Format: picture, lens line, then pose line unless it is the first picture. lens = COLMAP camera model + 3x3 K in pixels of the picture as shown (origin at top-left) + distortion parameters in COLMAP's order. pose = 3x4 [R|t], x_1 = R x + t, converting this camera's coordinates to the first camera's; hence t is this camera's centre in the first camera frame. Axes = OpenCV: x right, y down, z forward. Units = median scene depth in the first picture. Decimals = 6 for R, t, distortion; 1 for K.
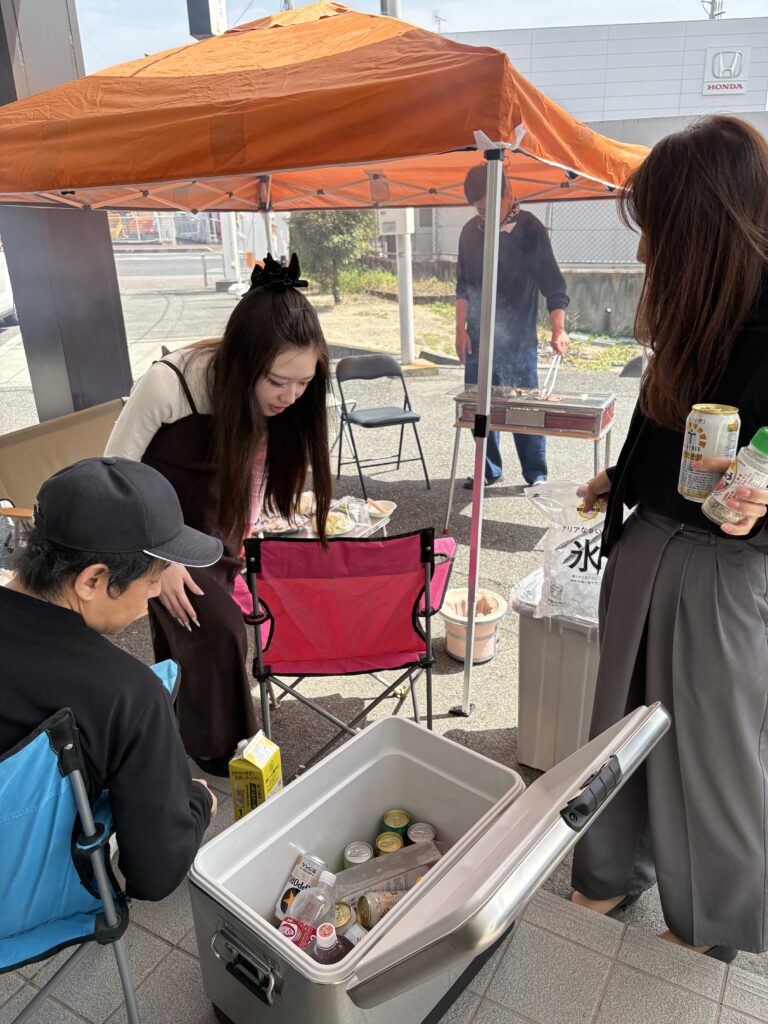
lens RADIAL K [[764.6, 0, 384.0], [0, 764.6, 512.0], [0, 0, 1]] dist [0.033862, 0.001456]
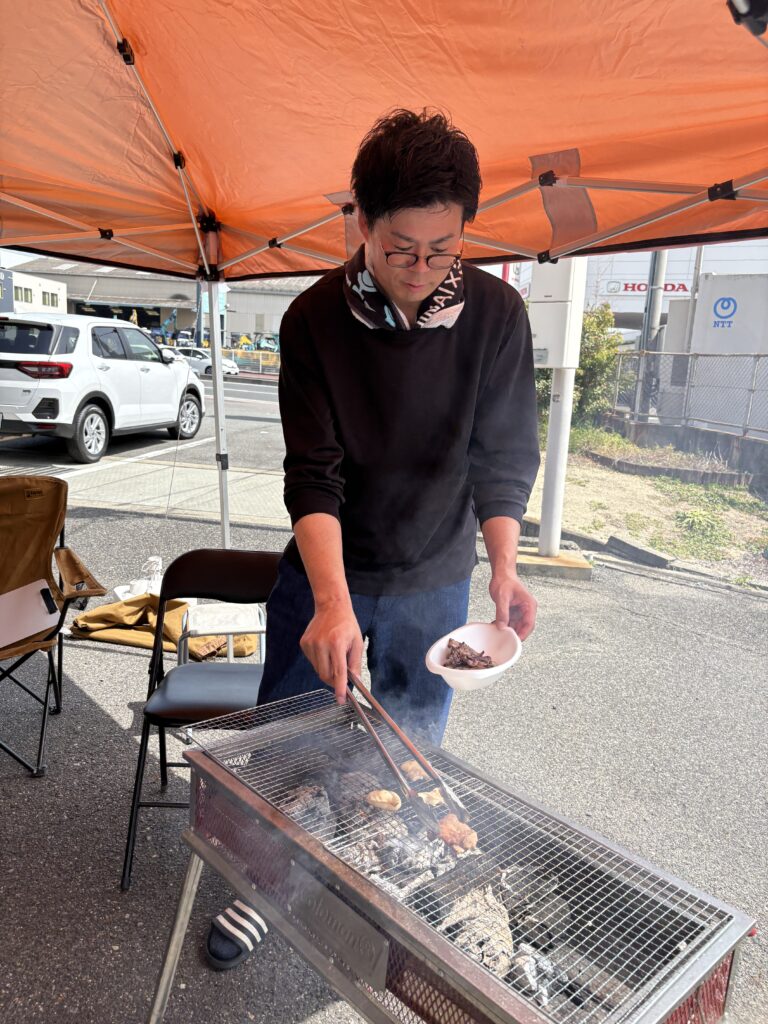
lens RADIAL K [[764.6, 0, 384.0], [0, 764.6, 512.0], [0, 0, 1]] dist [0.033862, 0.001456]
pose [[0.927826, 0.154338, -0.339586, 0.106274], [-0.215423, 0.964926, -0.150036, -0.088741], [0.304519, 0.212362, 0.928531, 0.295336]]
